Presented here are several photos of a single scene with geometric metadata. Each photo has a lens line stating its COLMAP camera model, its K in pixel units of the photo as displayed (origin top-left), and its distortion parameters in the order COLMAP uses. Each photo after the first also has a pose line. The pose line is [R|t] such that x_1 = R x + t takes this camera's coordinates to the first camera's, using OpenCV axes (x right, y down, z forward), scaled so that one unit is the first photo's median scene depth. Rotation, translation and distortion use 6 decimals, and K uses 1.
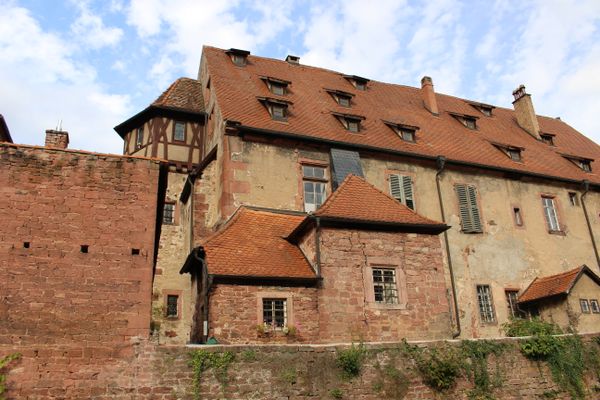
lens RADIAL K [[500.7, 0, 301.4], [0, 500.7, 188.9], [0, 0, 1]] dist [-0.144987, 0.112177]
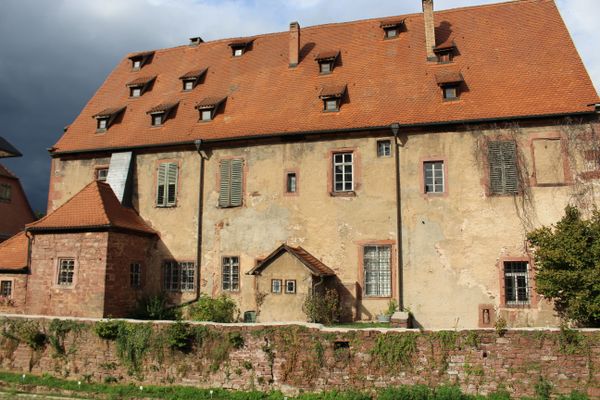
lens RADIAL K [[496.7, 0, 290.5], [0, 496.7, 202.1], [0, 0, 1]] dist [-0.143887, 0.114133]
pose [[0.783916, -0.048385, -0.618979, 1.240980], [0.201056, 0.963021, 0.179353, -0.096847], [0.587412, -0.265047, 0.764655, 0.288233]]
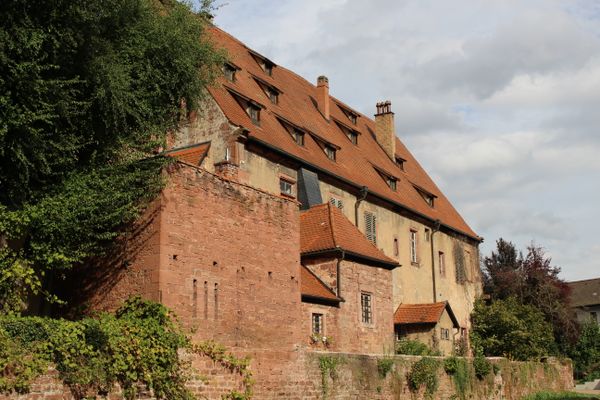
lens RADIAL K [[780.2, 0, 300.0], [0, 780.2, 200.0], [0, 0, 1]] dist [-0.022526, -0.027057]
pose [[0.803257, 0.174412, 0.569525, -0.915901], [-0.255170, 0.964746, 0.064447, -0.125793], [-0.538207, -0.197093, 0.819443, -0.389097]]
